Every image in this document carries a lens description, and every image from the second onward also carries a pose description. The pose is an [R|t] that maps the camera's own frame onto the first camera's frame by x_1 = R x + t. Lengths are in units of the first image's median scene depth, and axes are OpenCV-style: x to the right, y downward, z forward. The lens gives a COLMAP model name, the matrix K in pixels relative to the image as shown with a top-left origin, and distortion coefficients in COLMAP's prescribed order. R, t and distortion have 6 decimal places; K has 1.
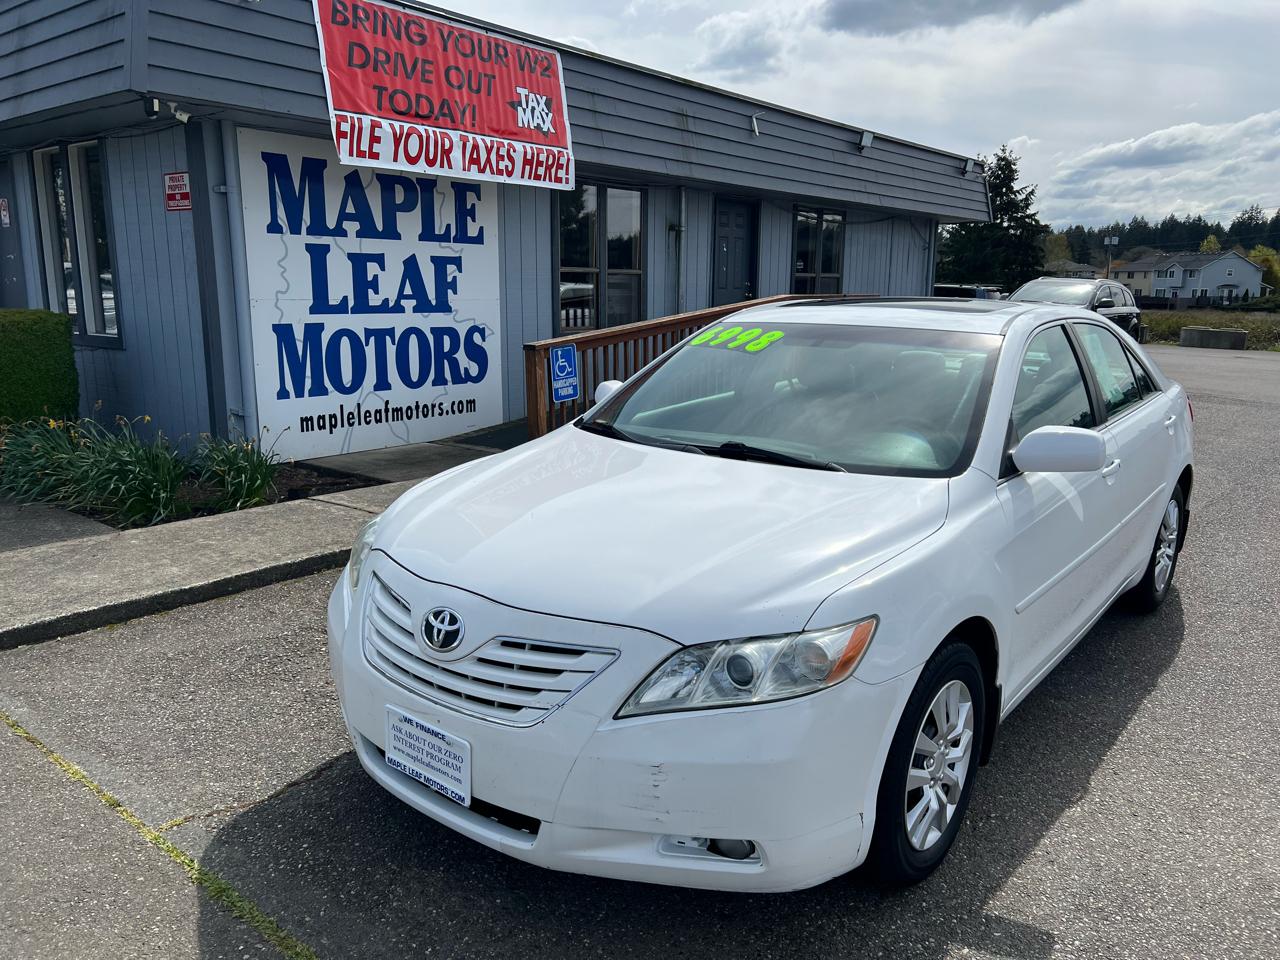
lens RADIAL K [[949.2, 0, 646.0], [0, 949.2, 469.8], [0, 0, 1]] dist [0.056581, -0.066787]
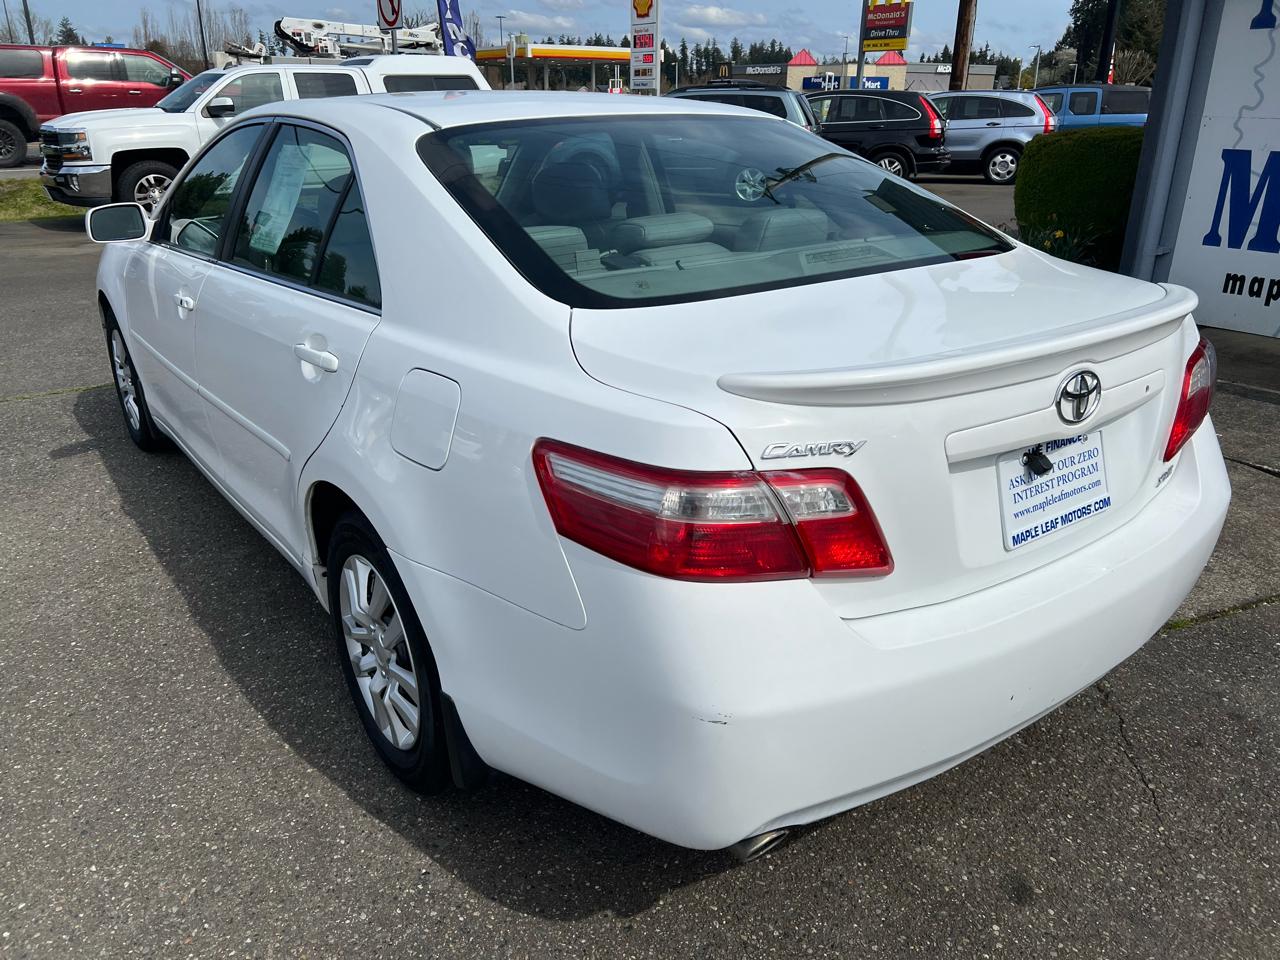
lens RADIAL K [[958.9, 0, 643.7], [0, 958.9, 480.8], [0, 0, 1]] dist [0.046209, -0.047492]
pose [[-0.250001, 0.340458, -0.906415, 0.536075], [-0.190466, 0.900558, 0.390791, -0.119077], [0.949327, 0.270339, -0.160295, 0.696490]]
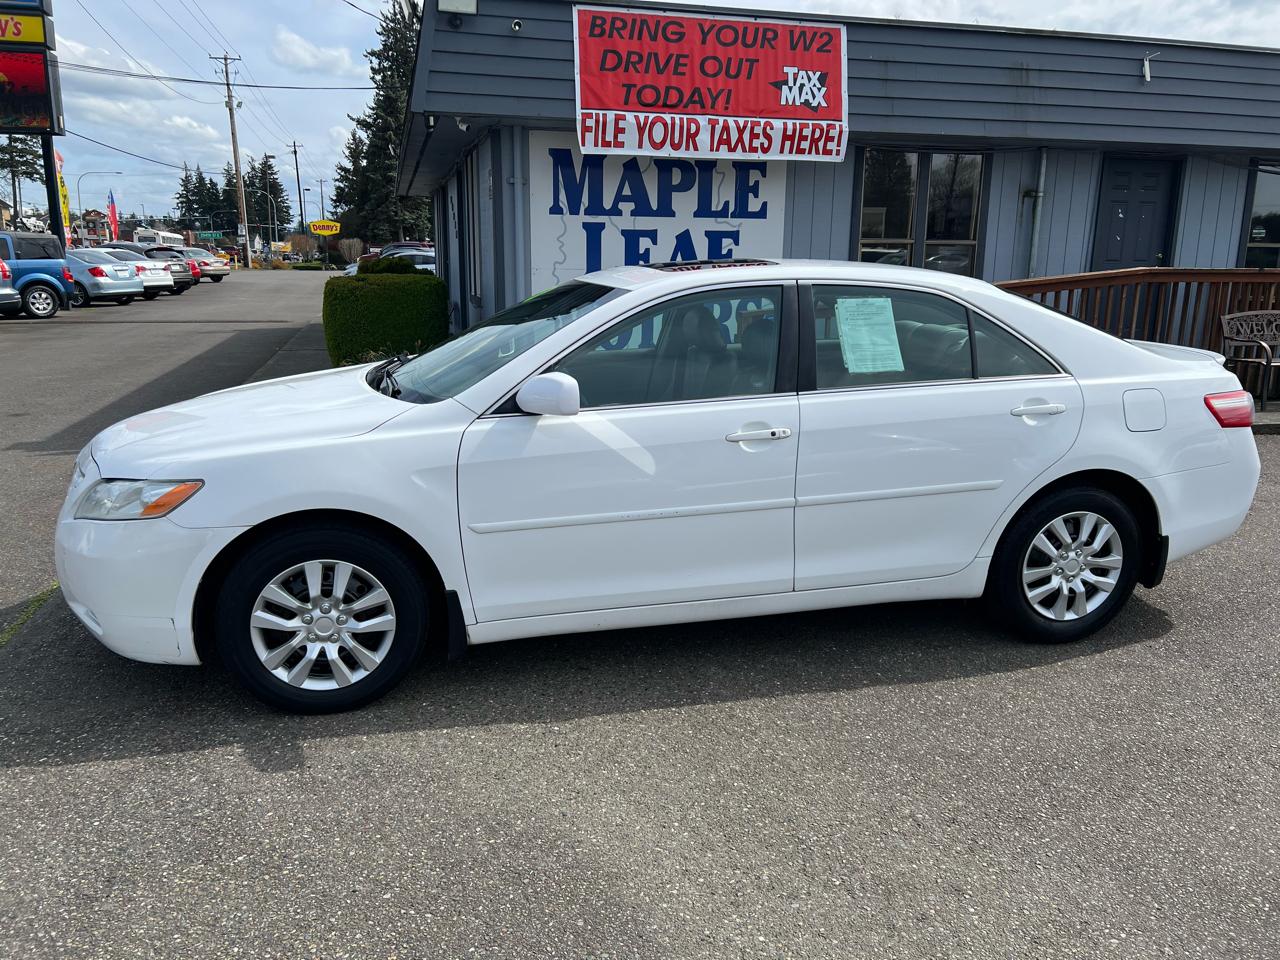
lens RADIAL K [[948.2, 0, 639.6], [0, 948.2, 463.2], [0, 0, 1]] dist [0.052082, -0.055564]
pose [[0.801731, 0.124478, -0.584579, 0.422872], [-0.117182, 0.991826, 0.050484, -0.003499], [0.586085, 0.028027, 0.809765, 0.074428]]
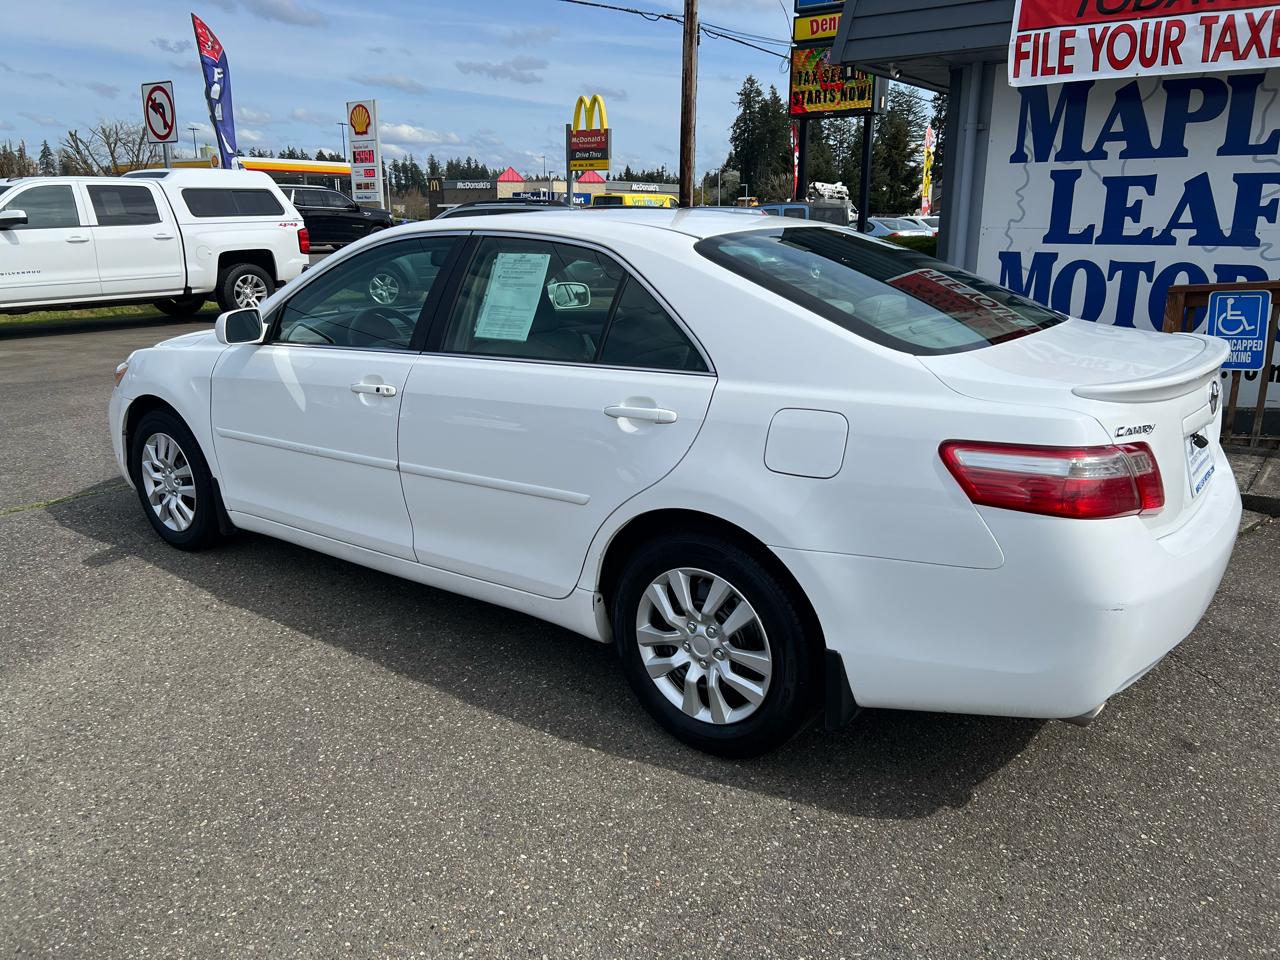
lens RADIAL K [[949.2, 0, 646.0], [0, 949.2, 469.8], [0, 0, 1]] dist [0.056581, -0.066787]
pose [[0.042128, 0.244273, -0.968791, 0.631564], [-0.193312, 0.953322, 0.231967, -0.086798], [0.980233, 0.177506, 0.087383, 0.534342]]
